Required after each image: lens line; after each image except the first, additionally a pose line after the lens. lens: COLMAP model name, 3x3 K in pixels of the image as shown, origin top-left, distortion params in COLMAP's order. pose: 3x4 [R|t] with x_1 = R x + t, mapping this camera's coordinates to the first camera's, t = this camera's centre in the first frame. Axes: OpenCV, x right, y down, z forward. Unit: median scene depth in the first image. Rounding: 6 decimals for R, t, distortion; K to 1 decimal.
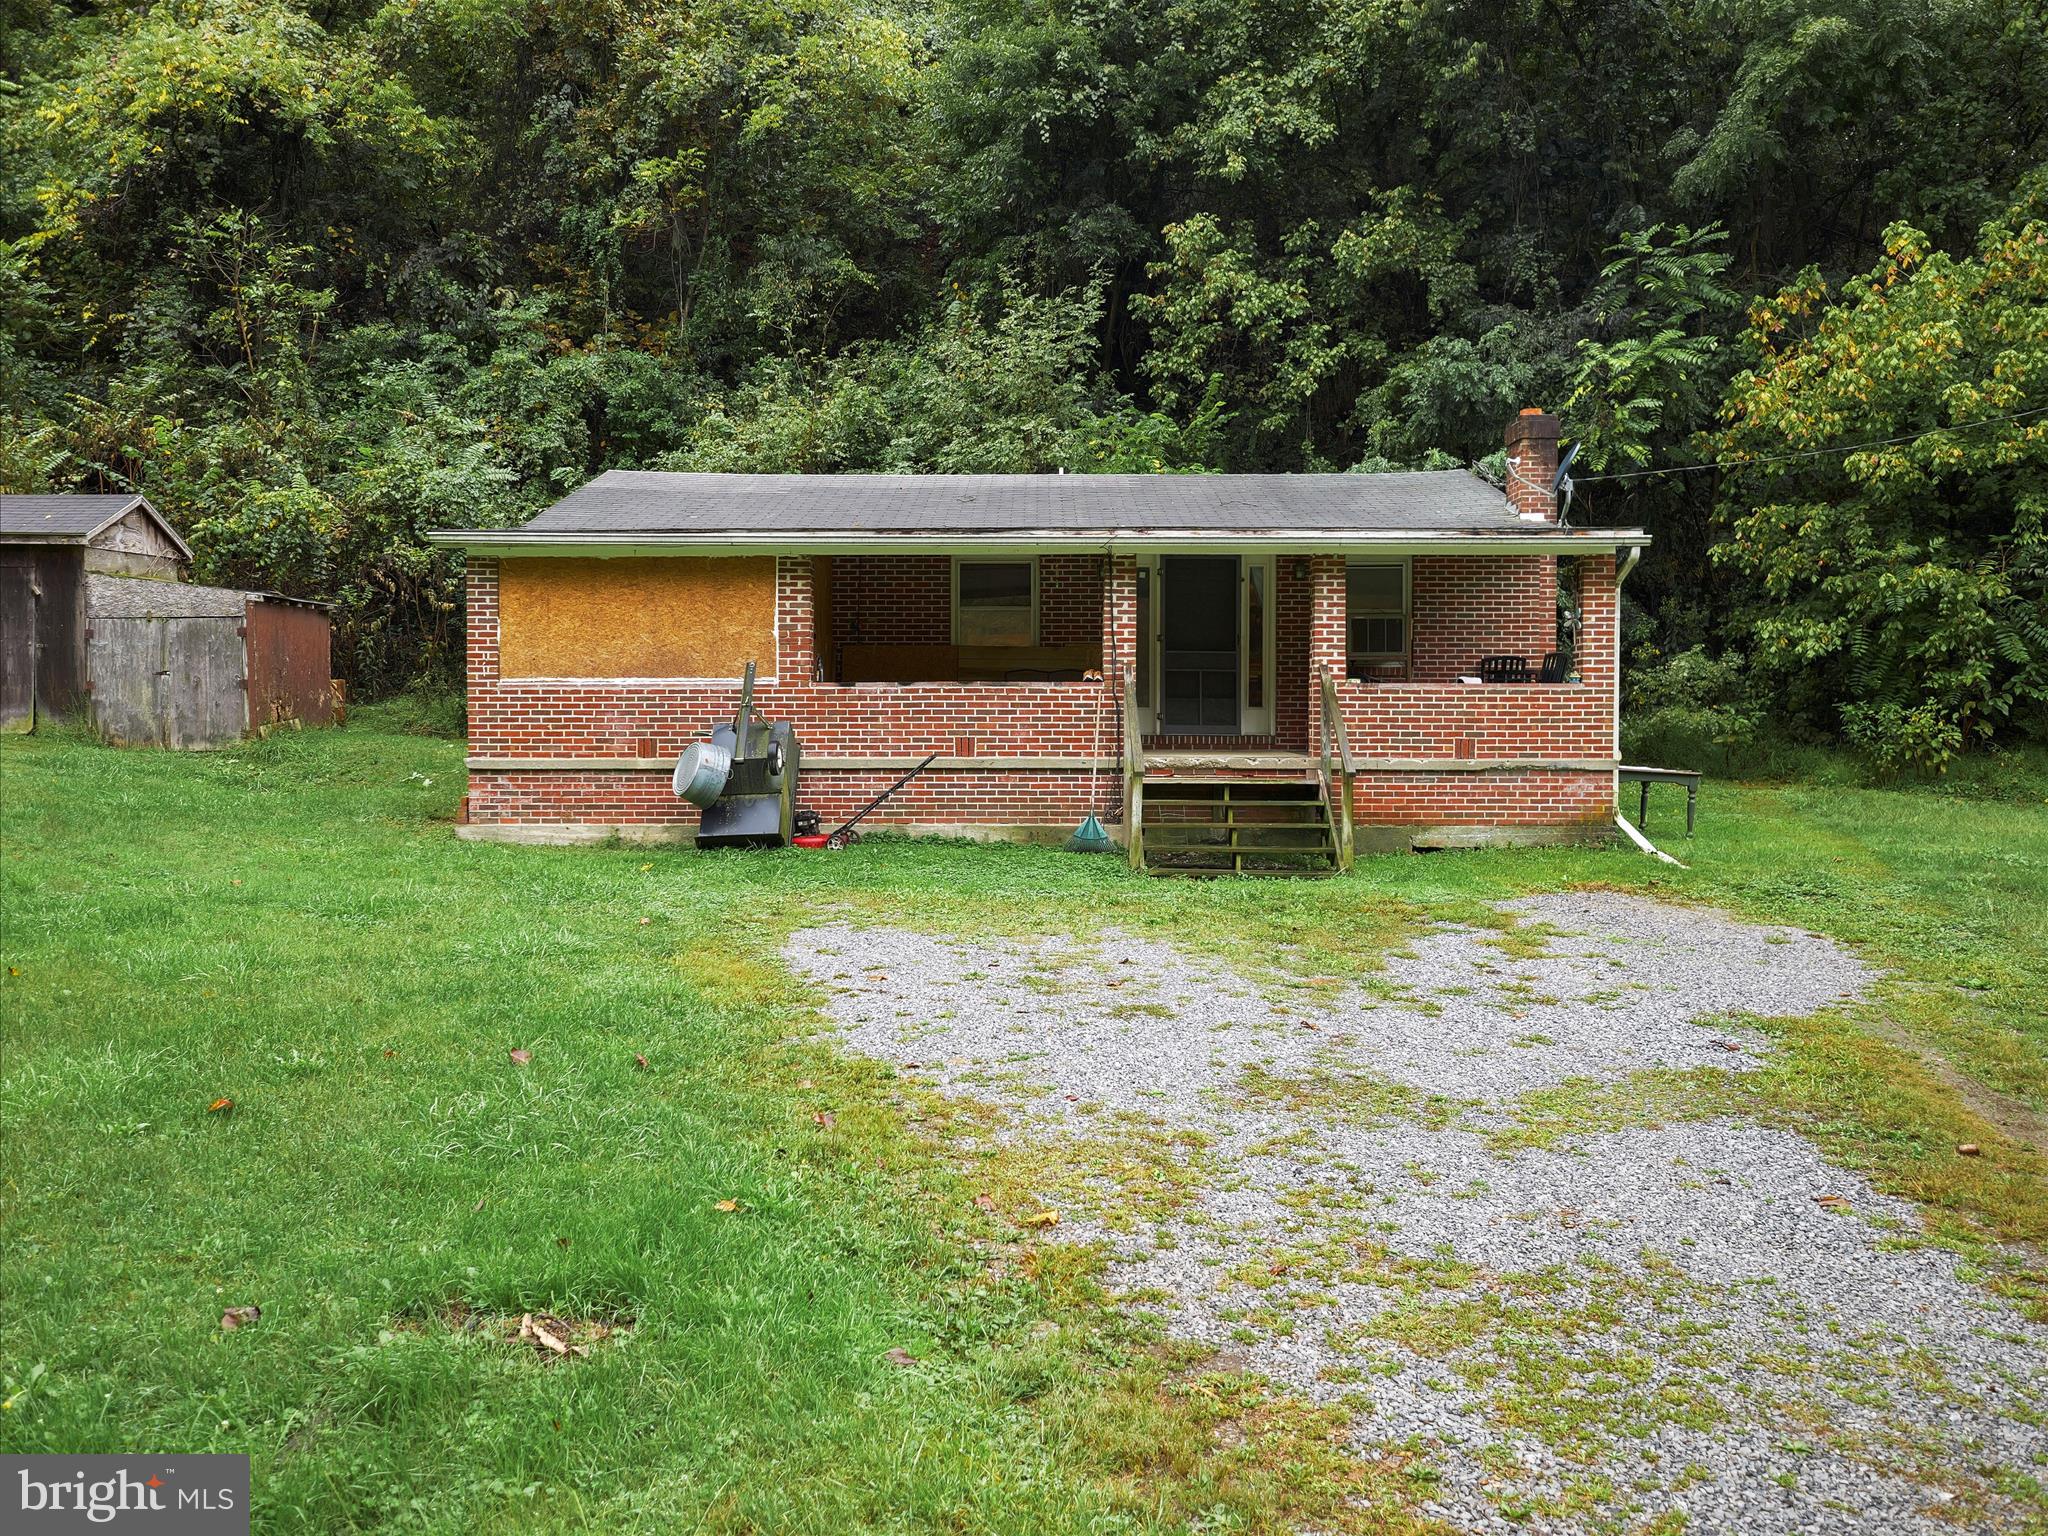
lens RADIAL K [[1536.1, 0, 1023.2], [0, 1536.1, 769.7], [0, 0, 1]] dist [-0.004508, -0.002521]
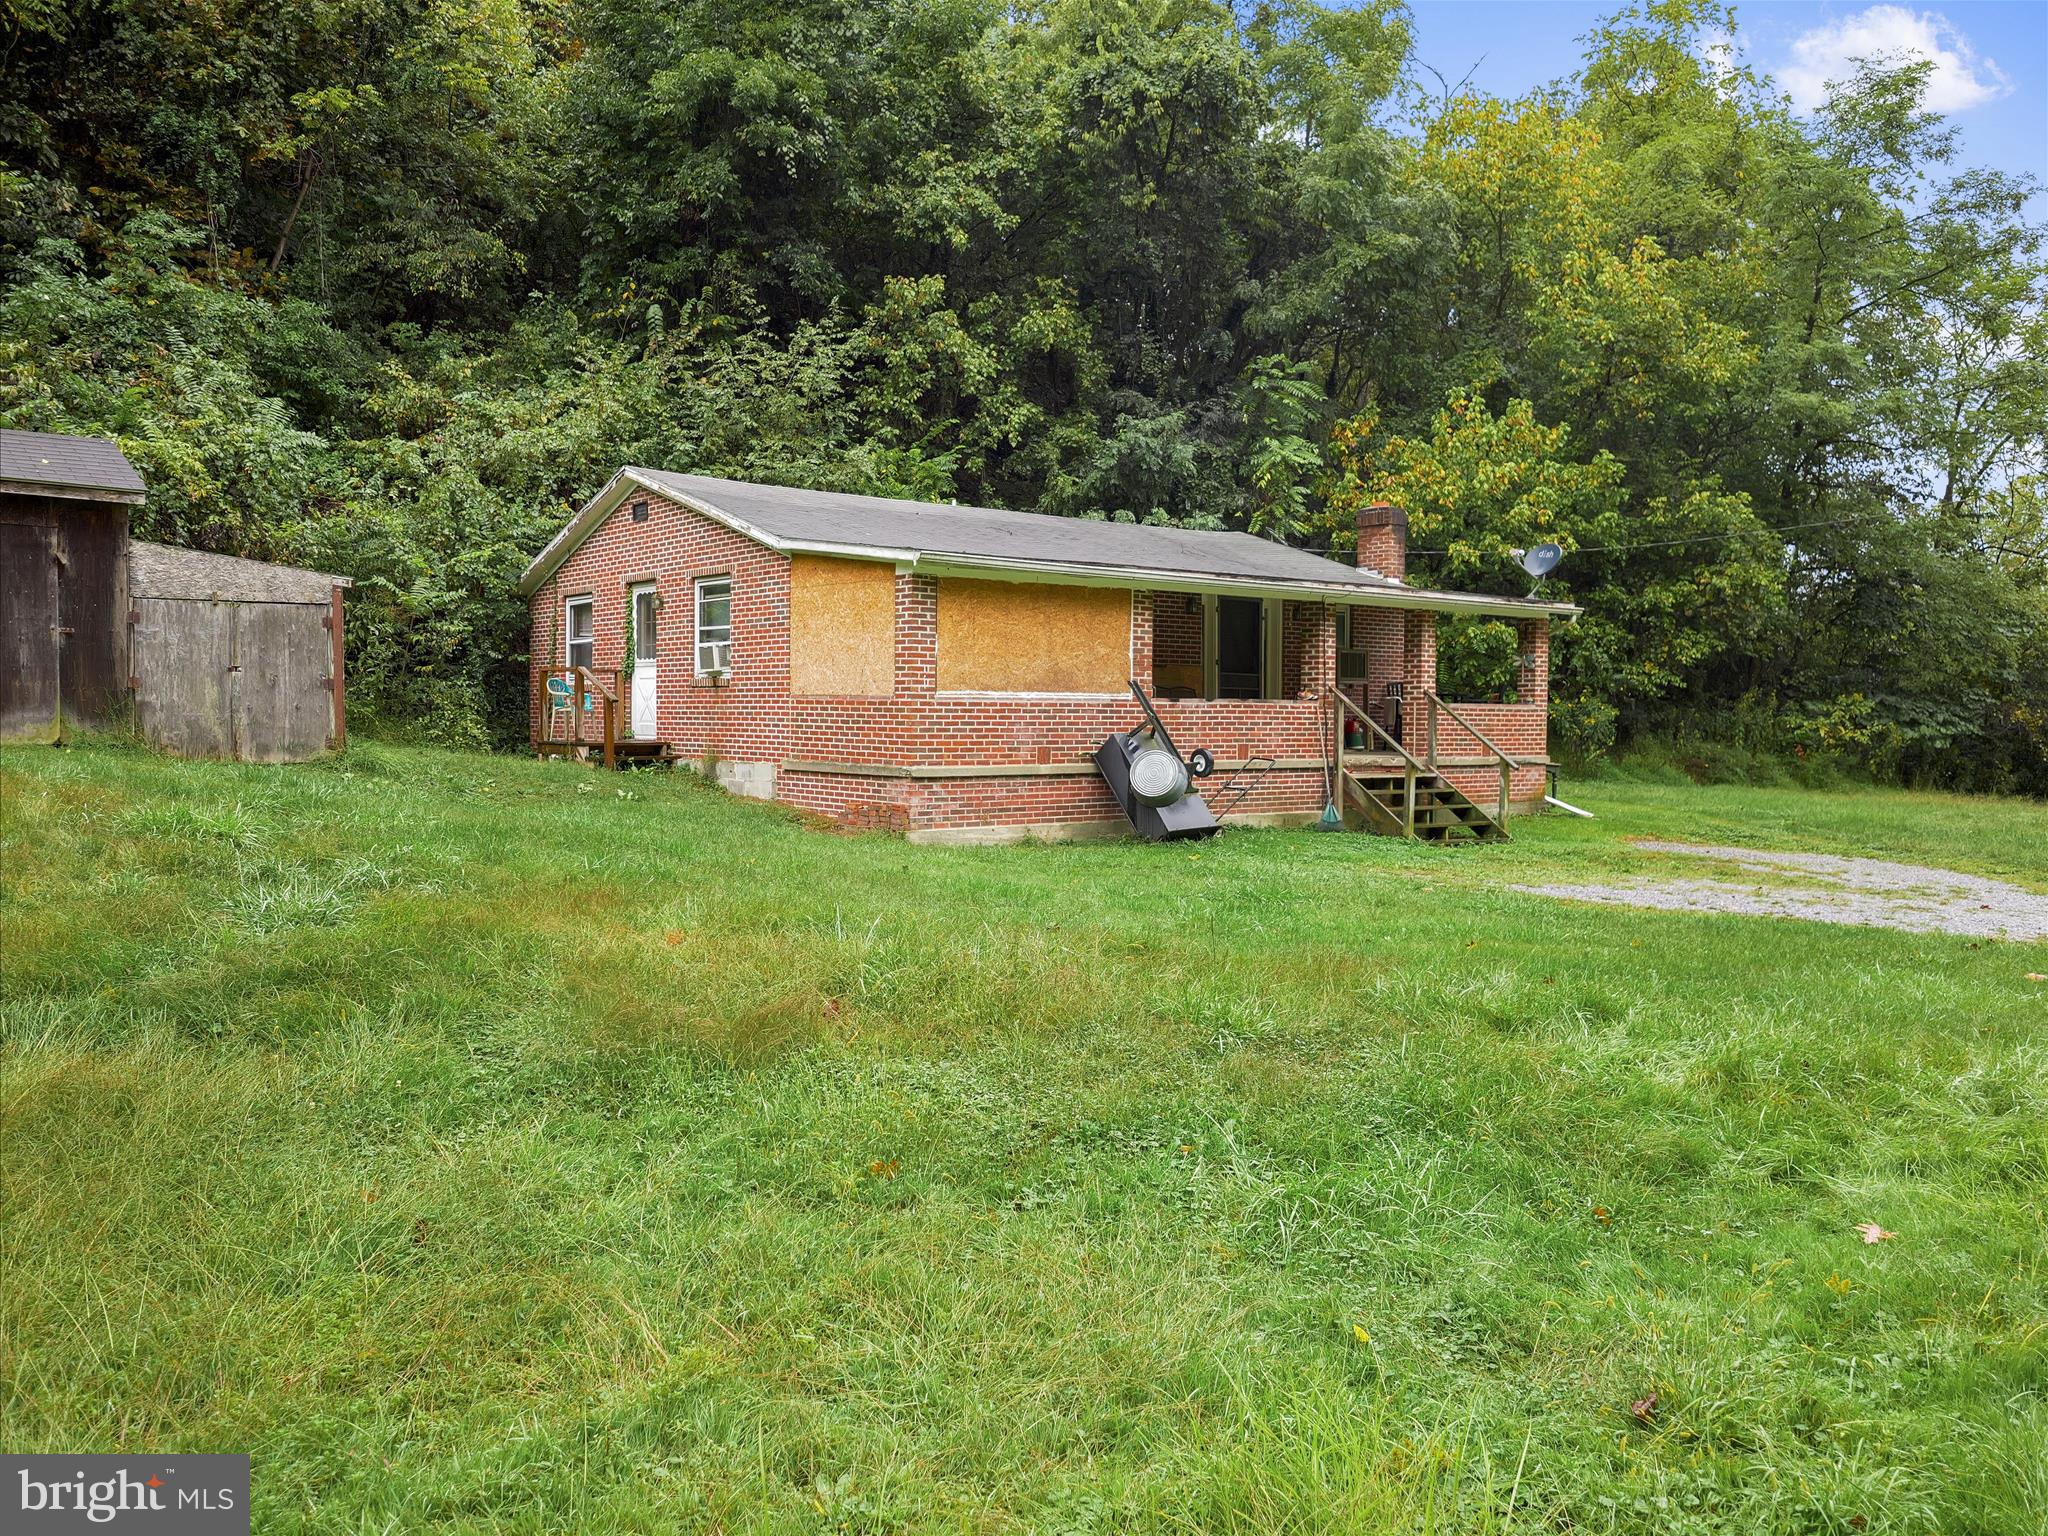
lens RADIAL K [[1536.1, 0, 1016.5], [0, 1536.1, 756.7], [0, 0, 1]] dist [-0.004508, -0.002521]
pose [[0.796524, -0.011320, 0.604501, -0.724249], [0.014354, 0.999897, -0.000190, -0.010173], [-0.604436, 0.008828, 0.796605, 0.096867]]
